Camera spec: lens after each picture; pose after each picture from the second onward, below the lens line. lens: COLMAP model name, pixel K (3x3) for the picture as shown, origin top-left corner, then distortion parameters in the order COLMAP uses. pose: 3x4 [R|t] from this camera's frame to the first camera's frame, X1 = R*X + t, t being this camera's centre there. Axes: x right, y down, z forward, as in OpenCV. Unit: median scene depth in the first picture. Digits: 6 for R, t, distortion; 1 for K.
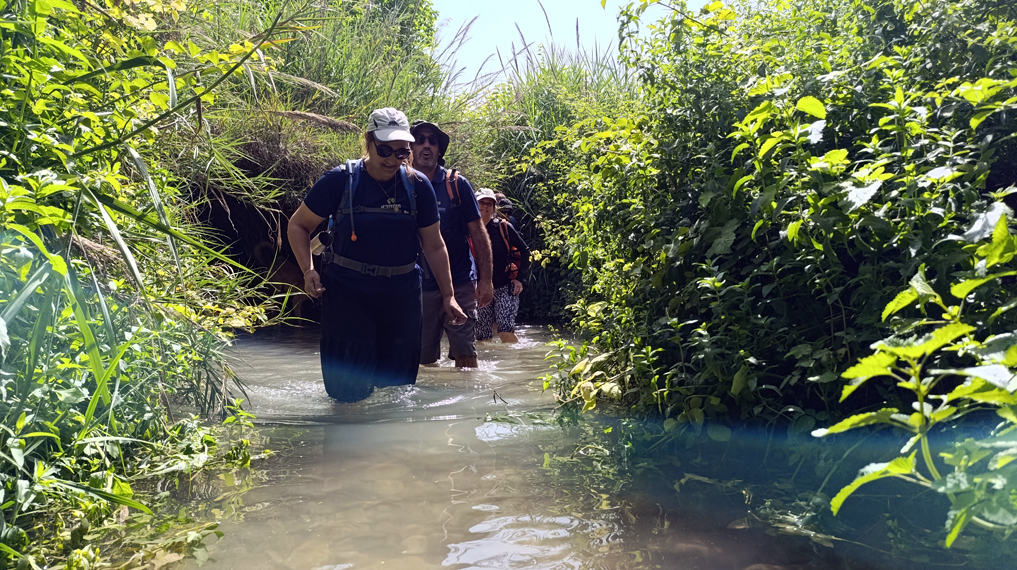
lens RADIAL K [[706.5, 0, 505.5], [0, 706.5, 284.3], [0, 0, 1]] dist [-0.004282, 0.000319]
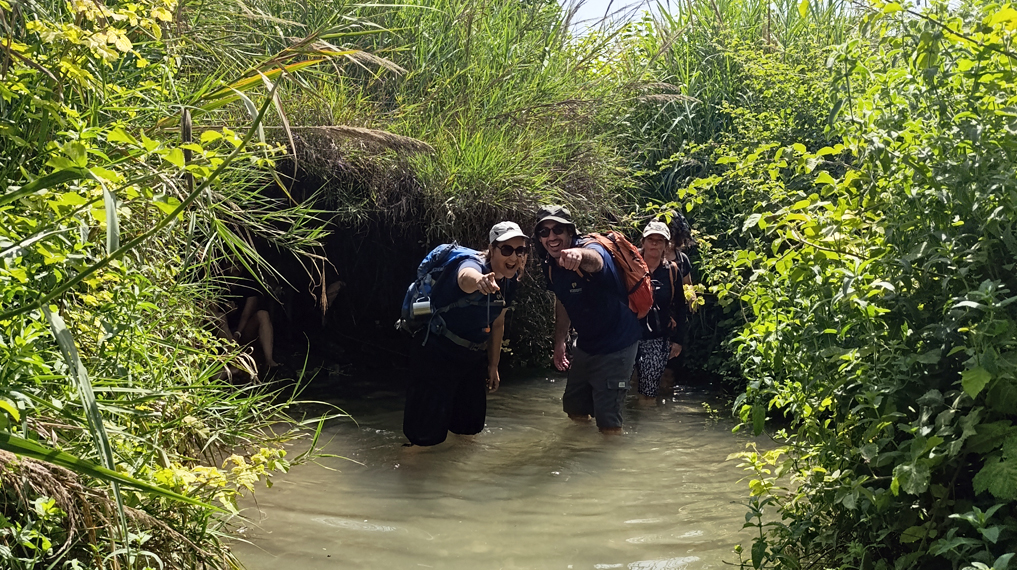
lens RADIAL K [[901.4, 0, 511.1], [0, 901.4, 285.2], [0, 0, 1]] dist [0.004926, -0.006757]
pose [[0.987944, 0.016902, -0.153884, 0.009987], [-0.005114, 0.997043, 0.076679, -0.147356], [0.154725, -0.074968, 0.985109, 0.122565]]
